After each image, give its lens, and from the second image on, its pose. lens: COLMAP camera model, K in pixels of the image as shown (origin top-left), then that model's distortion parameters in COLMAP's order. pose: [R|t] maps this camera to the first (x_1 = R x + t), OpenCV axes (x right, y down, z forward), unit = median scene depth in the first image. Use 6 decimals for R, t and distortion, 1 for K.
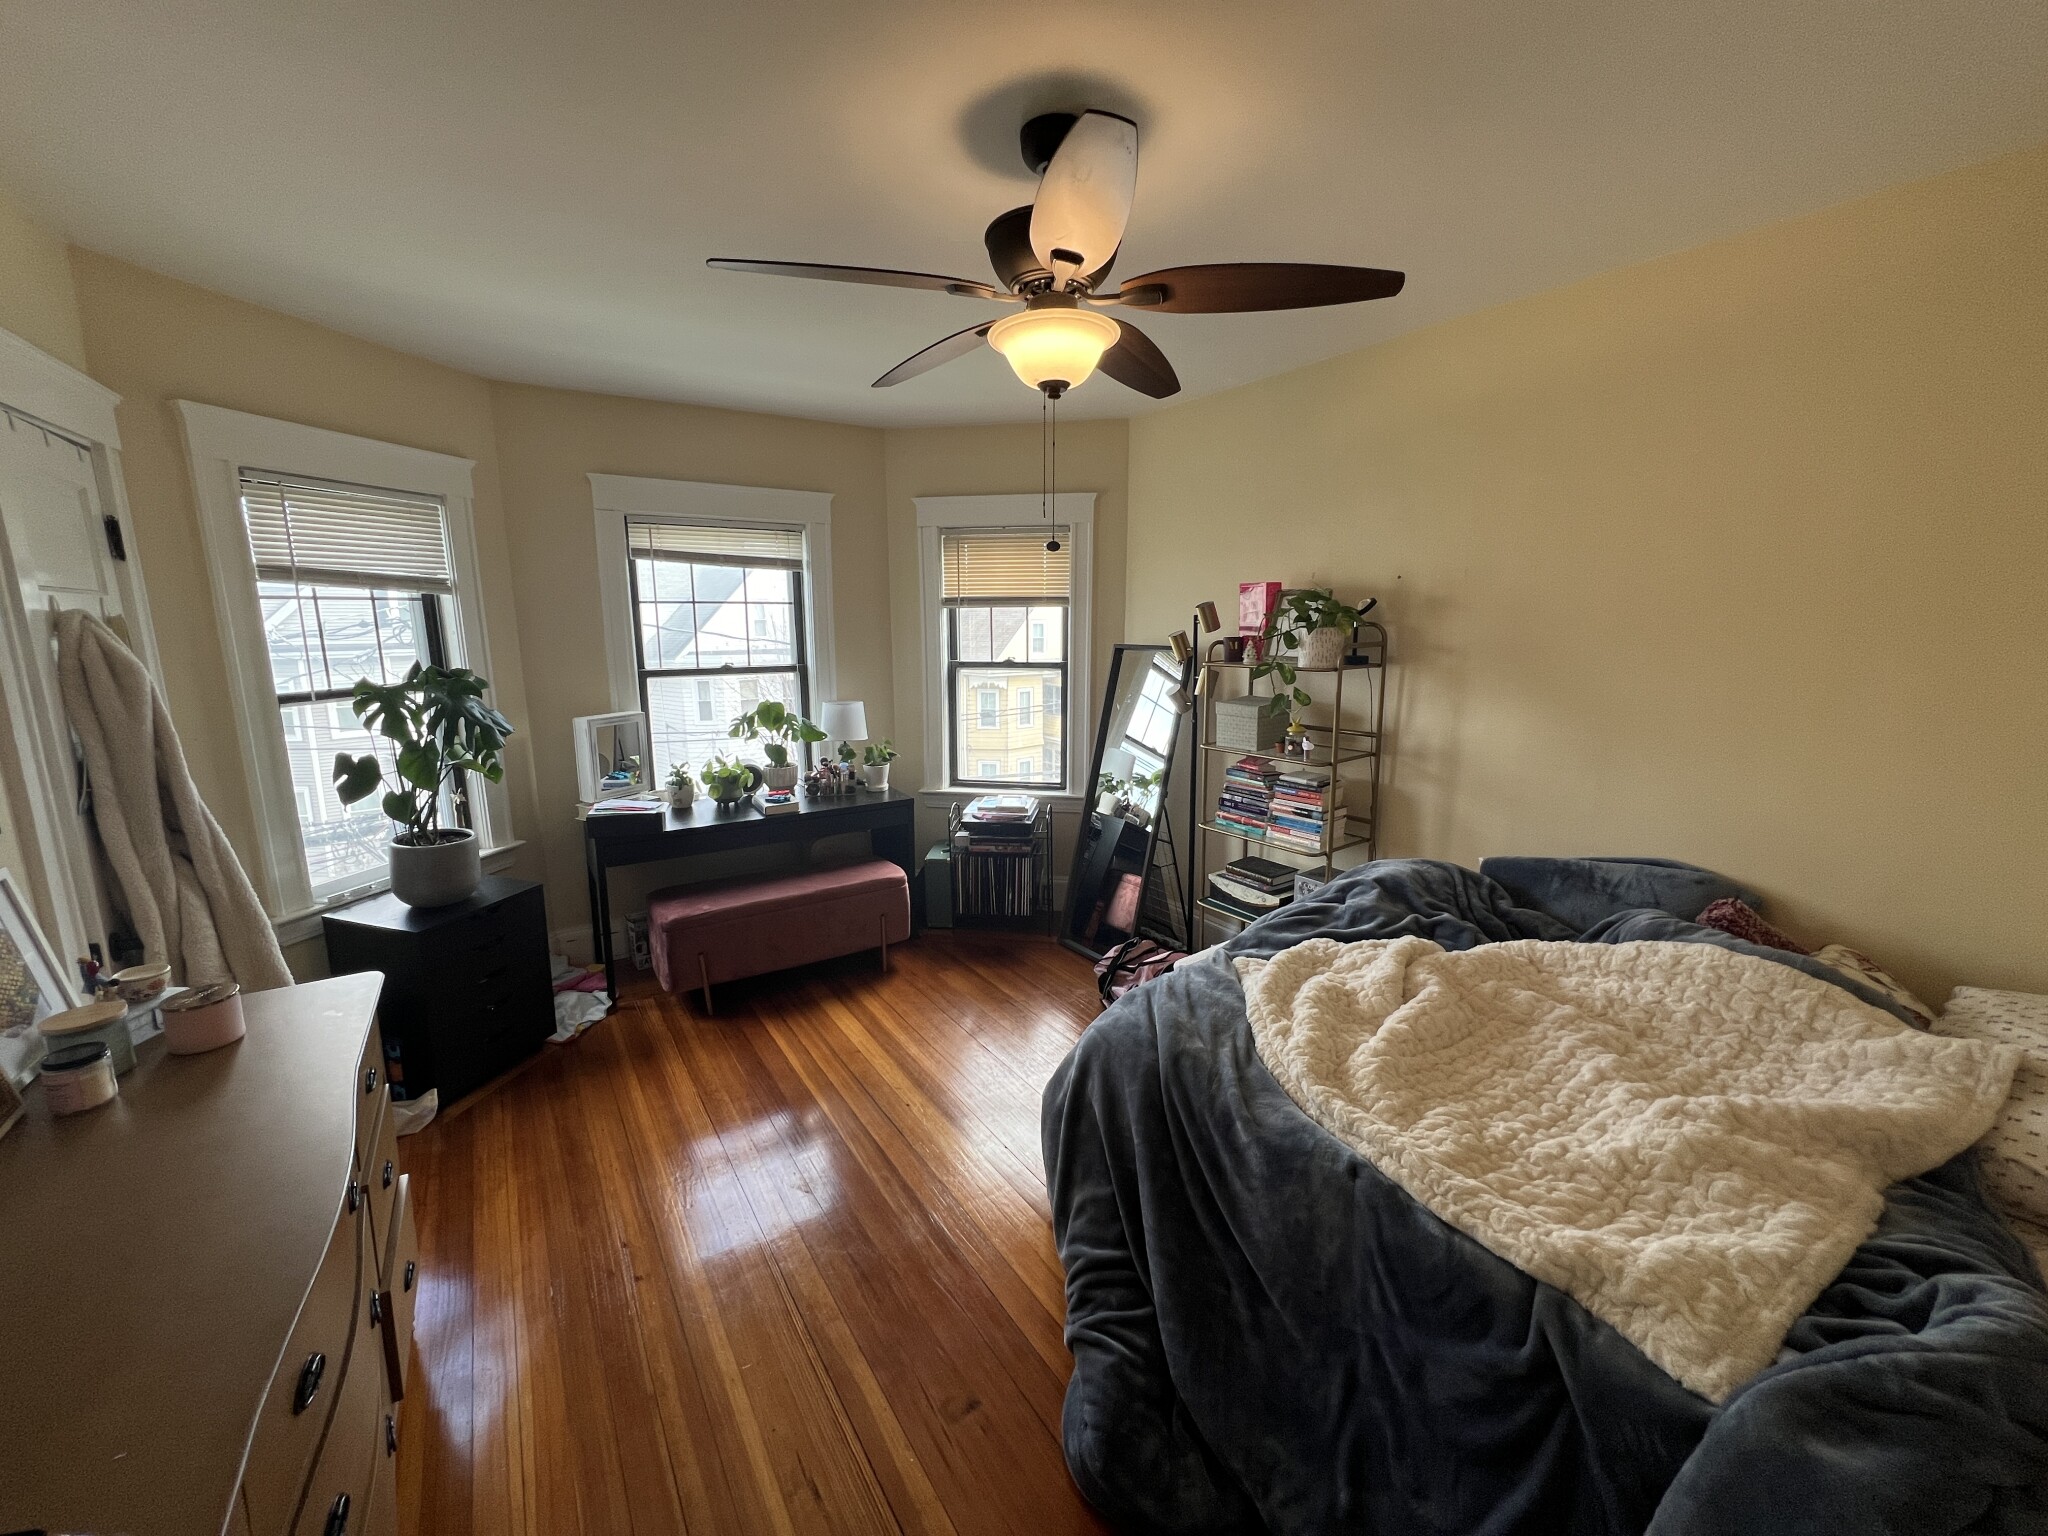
lens RADIAL K [[818.3, 0, 1021.3], [0, 818.3, 768.3], [0, 0, 1]] dist [-0.000896, 0.000442]
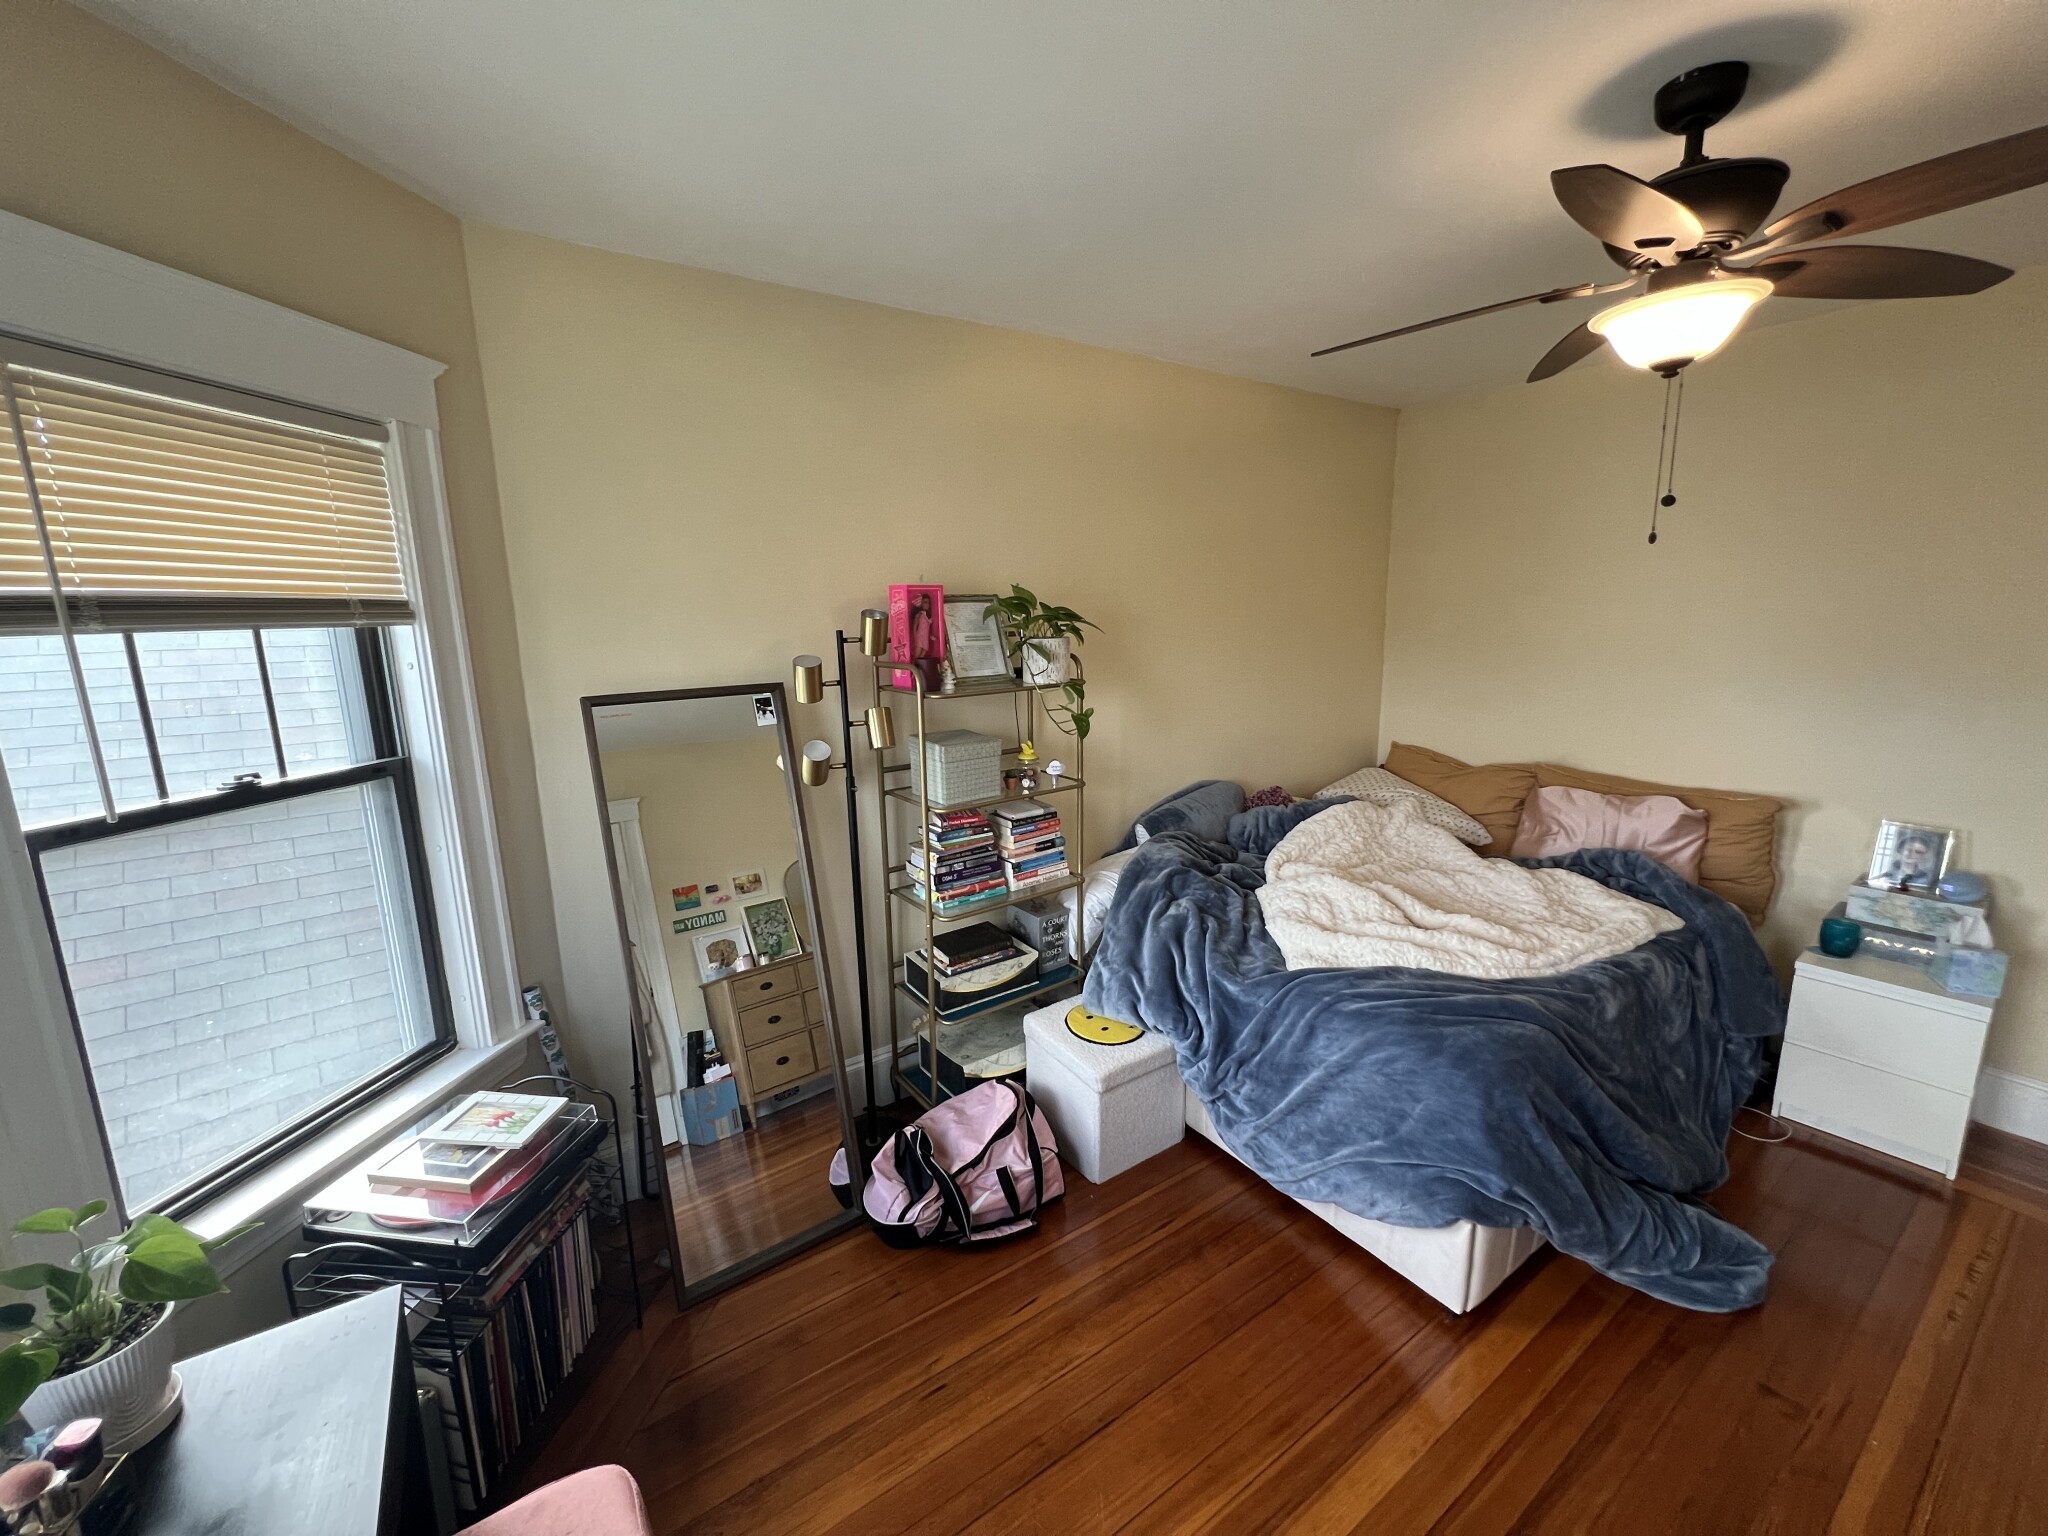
lens RADIAL K [[818.3, 0, 1021.3], [0, 818.3, 768.3], [0, 0, 1]] dist [-0.000896, 0.000442]
pose [[-0.022802, -0.183612, 0.982734, -0.375361], [0.211806, 0.959789, 0.184240, -0.143245], [-0.977046, 0.212350, 0.017005, 0.727748]]
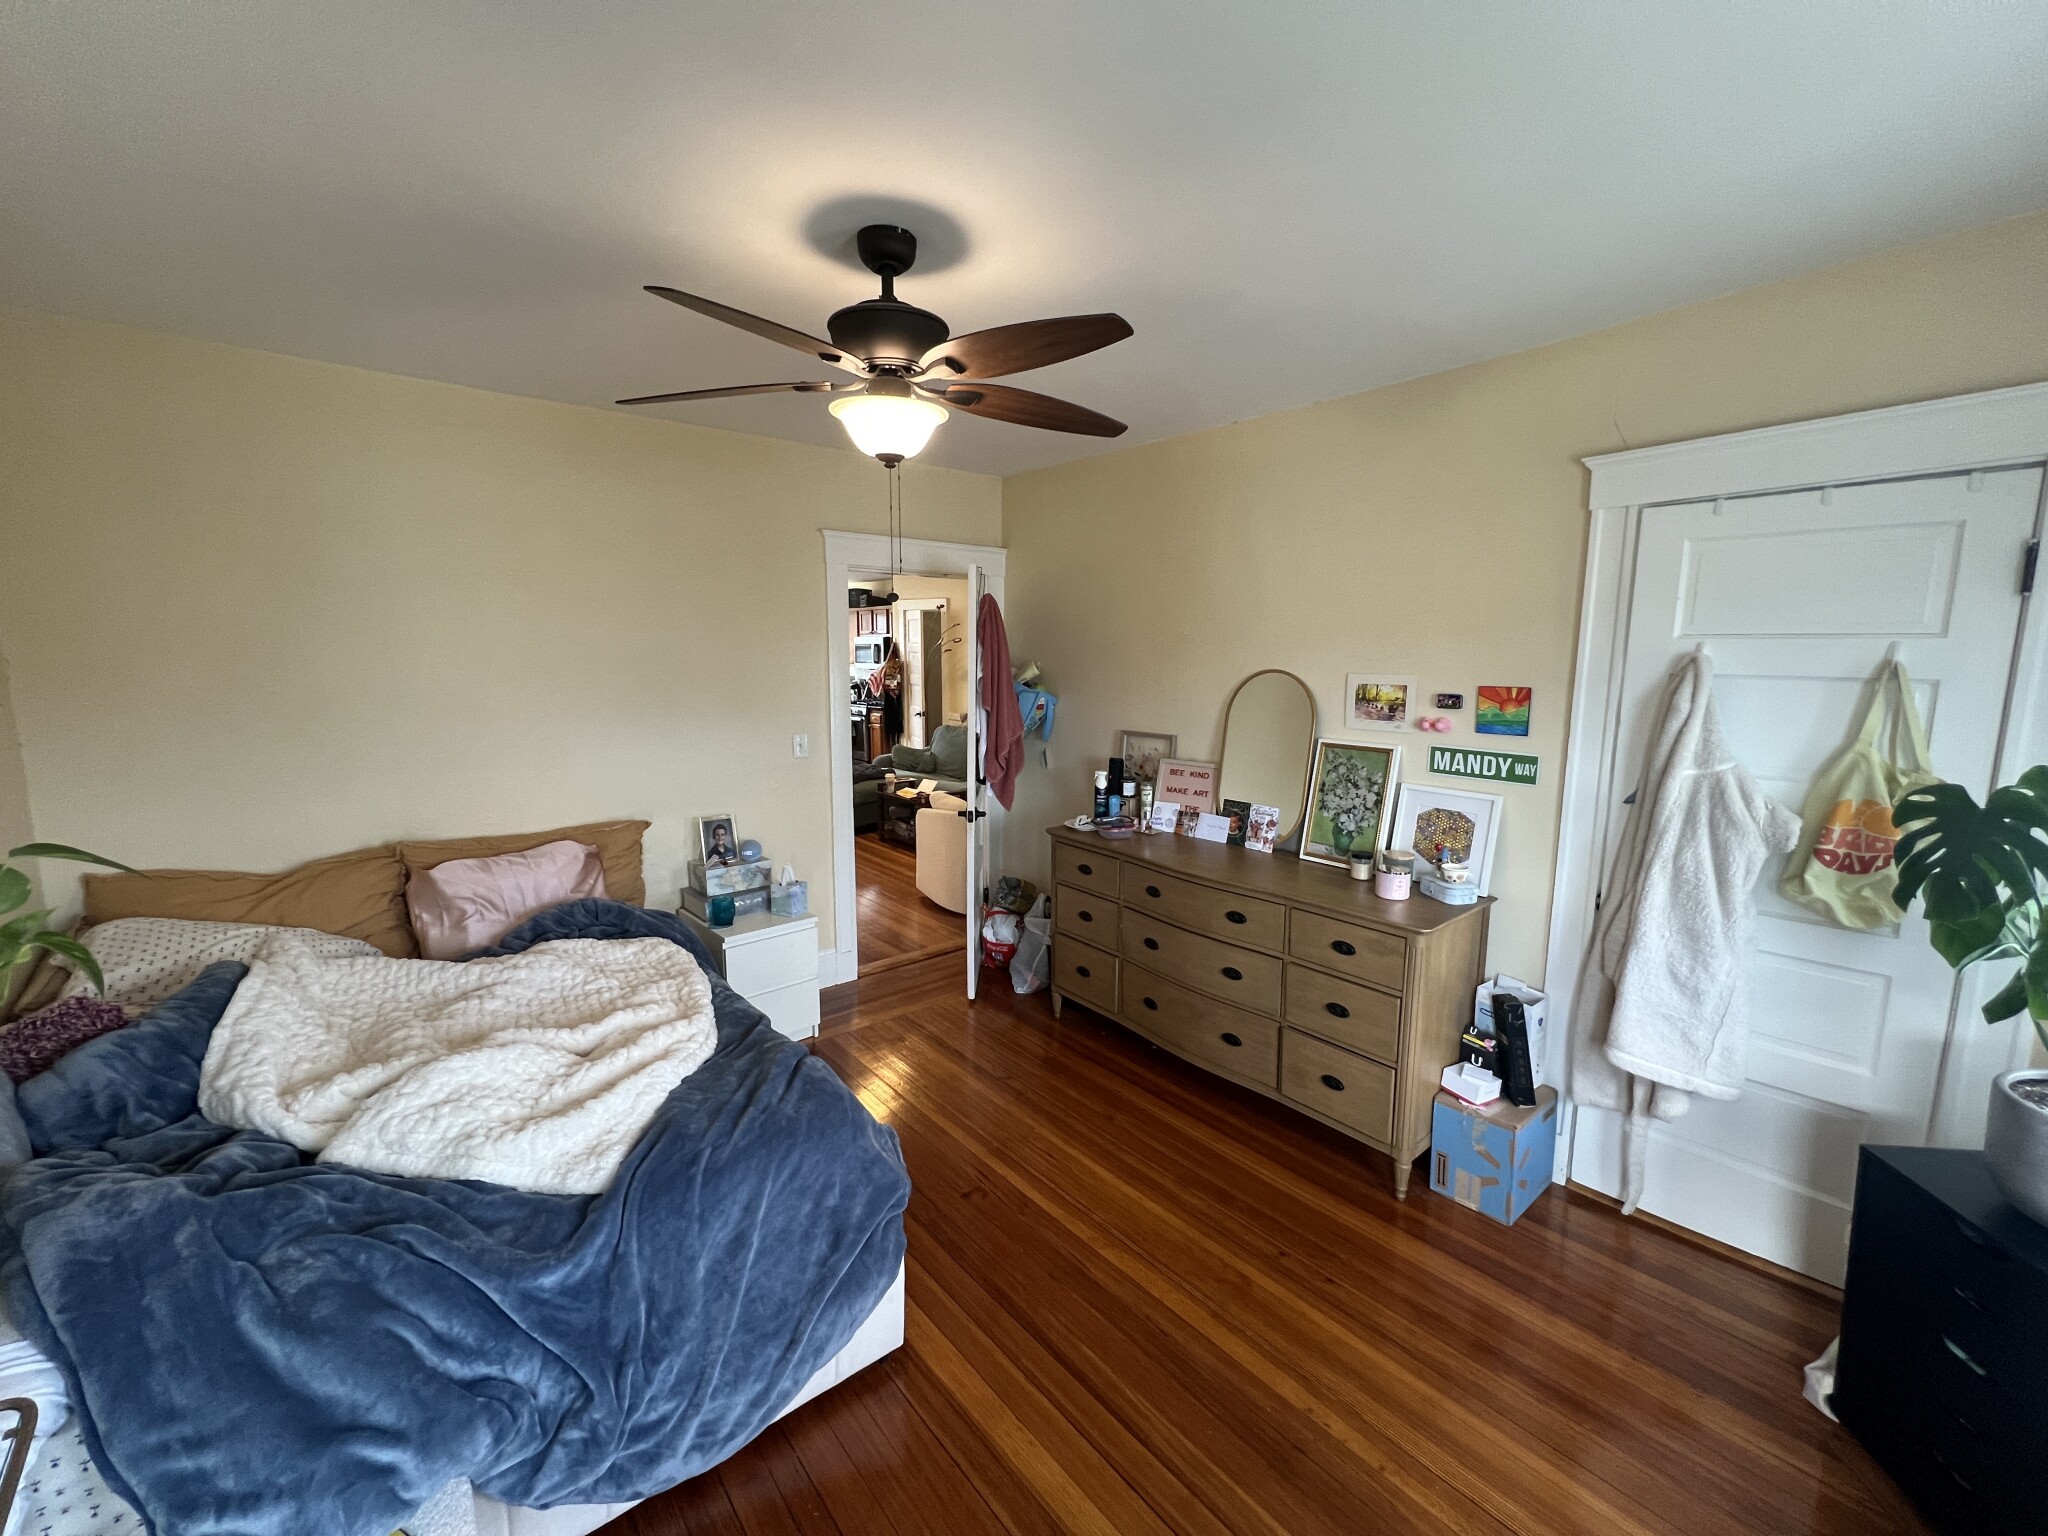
lens RADIAL K [[818.3, 0, 1021.3], [0, 818.3, 768.3], [0, 0, 1]] dist [-0.000896, 0.000442]
pose [[-0.994207, 0.014049, -0.106560, -0.004083], [-0.021791, 0.944485, 0.327832, -0.175748], [0.105250, 0.328255, -0.938707, 0.898515]]
